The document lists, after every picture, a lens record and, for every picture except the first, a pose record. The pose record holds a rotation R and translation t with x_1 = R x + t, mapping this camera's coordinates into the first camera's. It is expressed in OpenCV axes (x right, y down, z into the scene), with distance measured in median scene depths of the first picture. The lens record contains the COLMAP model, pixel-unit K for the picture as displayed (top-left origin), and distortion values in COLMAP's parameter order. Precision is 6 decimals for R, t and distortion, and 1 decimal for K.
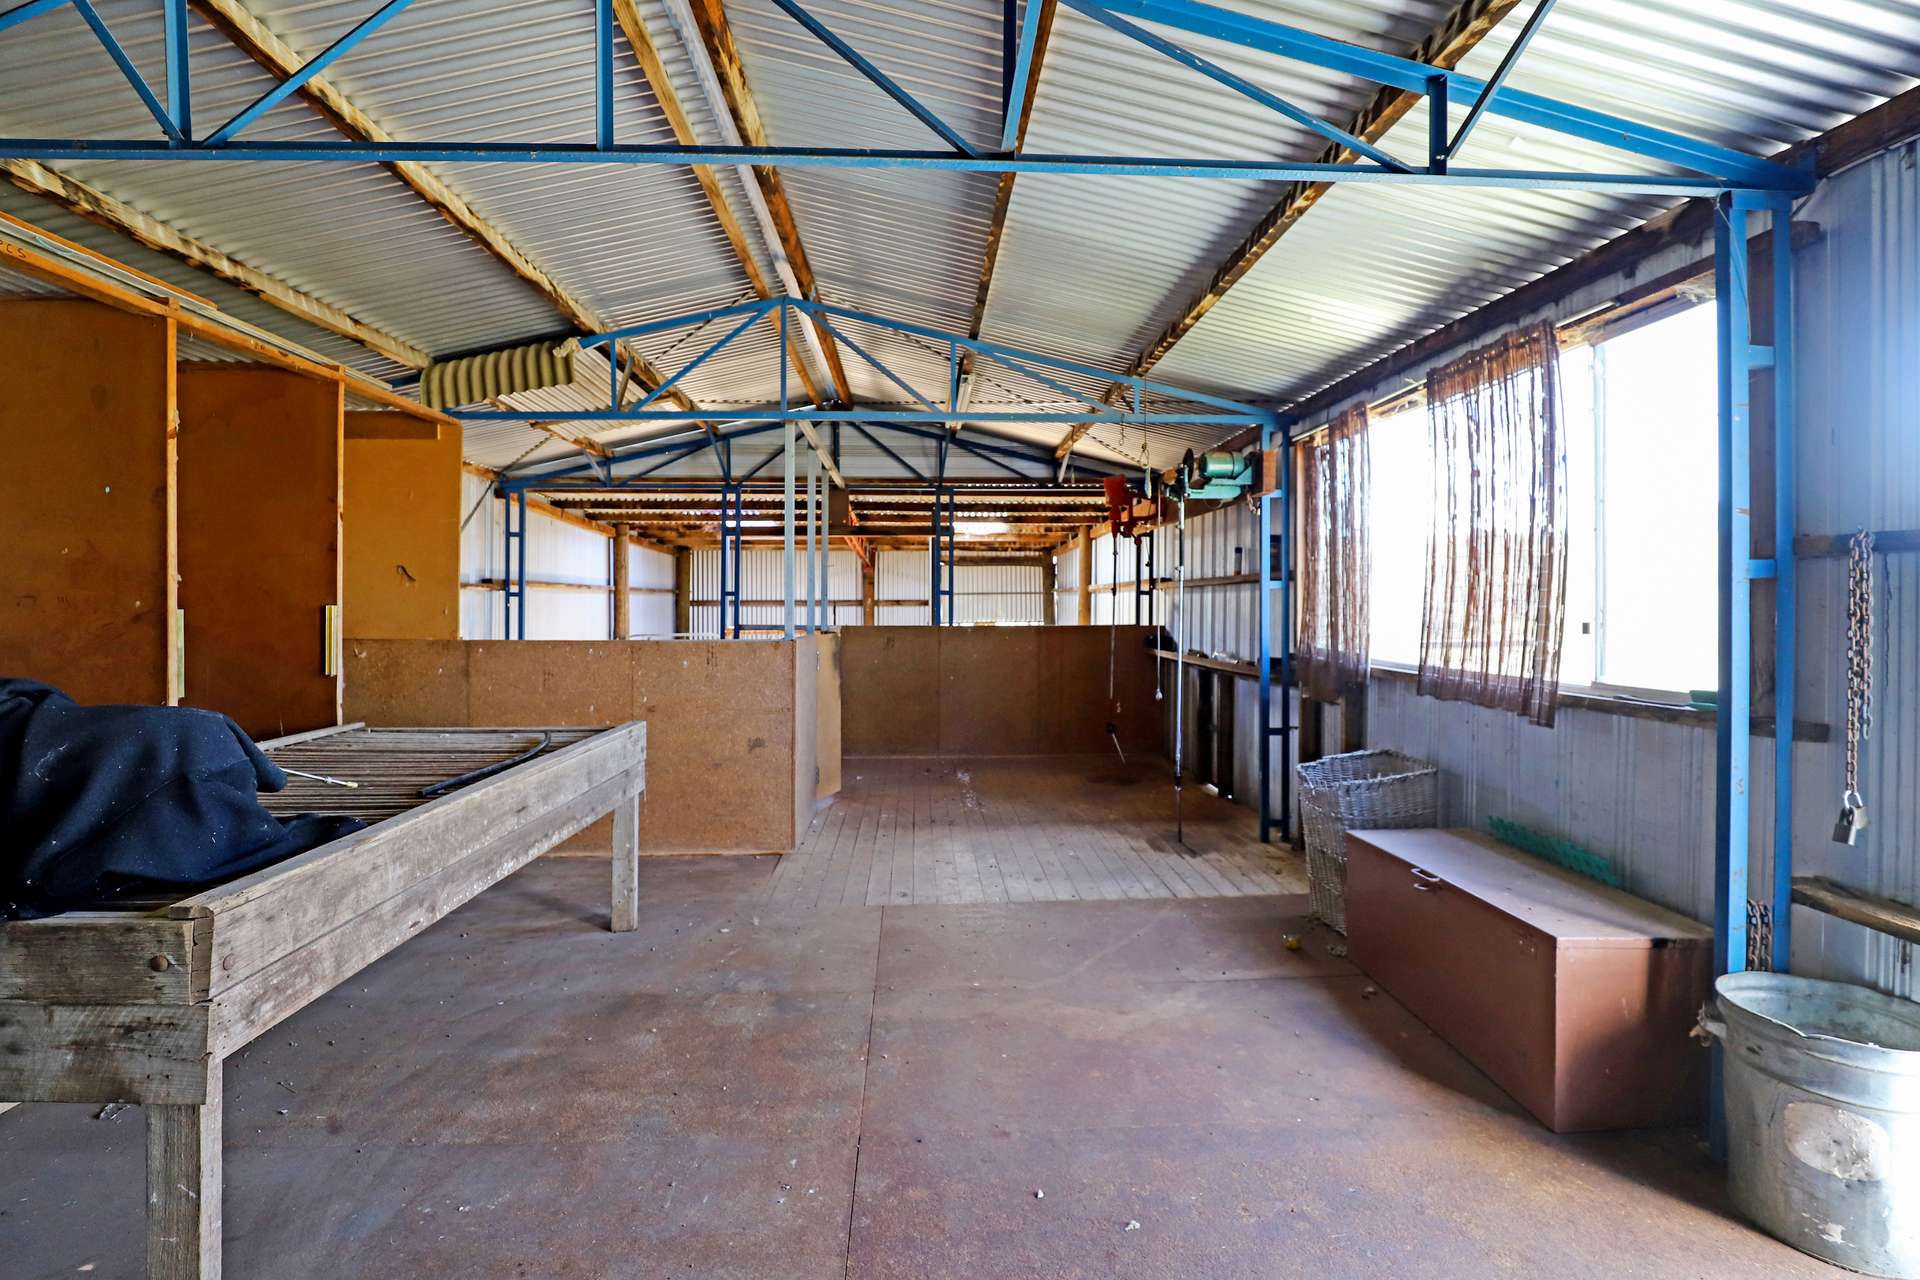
lens RADIAL K [[872.5, 0, 960.0], [0, 872.5, 640.0], [0, 0, 1]] dist [-0.037507, 0.006496]
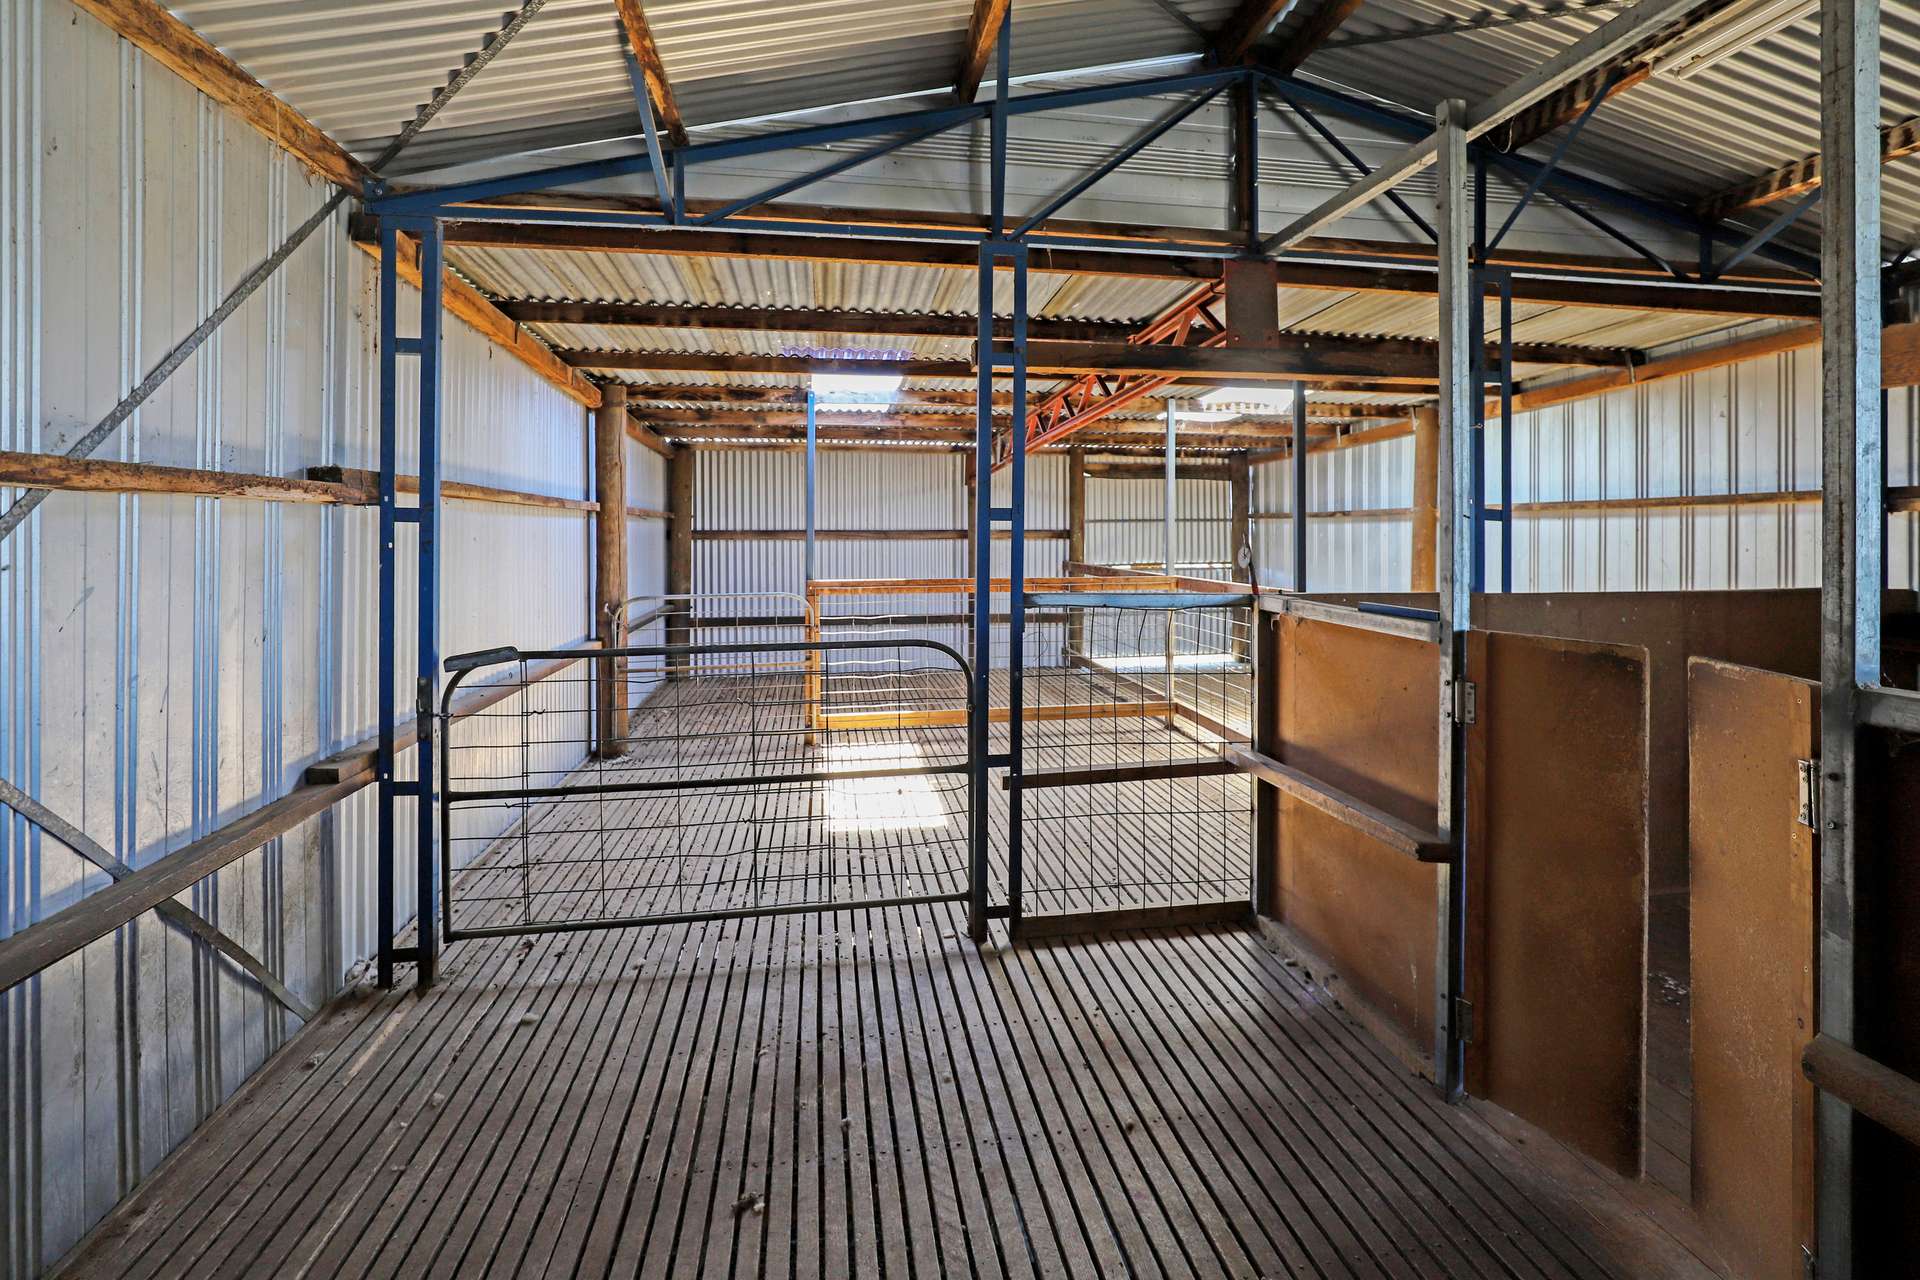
lens RADIAL K [[866.8, 0, 963.3], [0, 866.8, 569.8], [0, 0, 1]] dist [-0.036092, 0.000118]
pose [[0.993770, -0.005680, 0.111305, -0.323195], [0.005507, 0.999983, 0.001858, -0.029103], [-0.111313, -0.001233, 0.993785, 0.616544]]
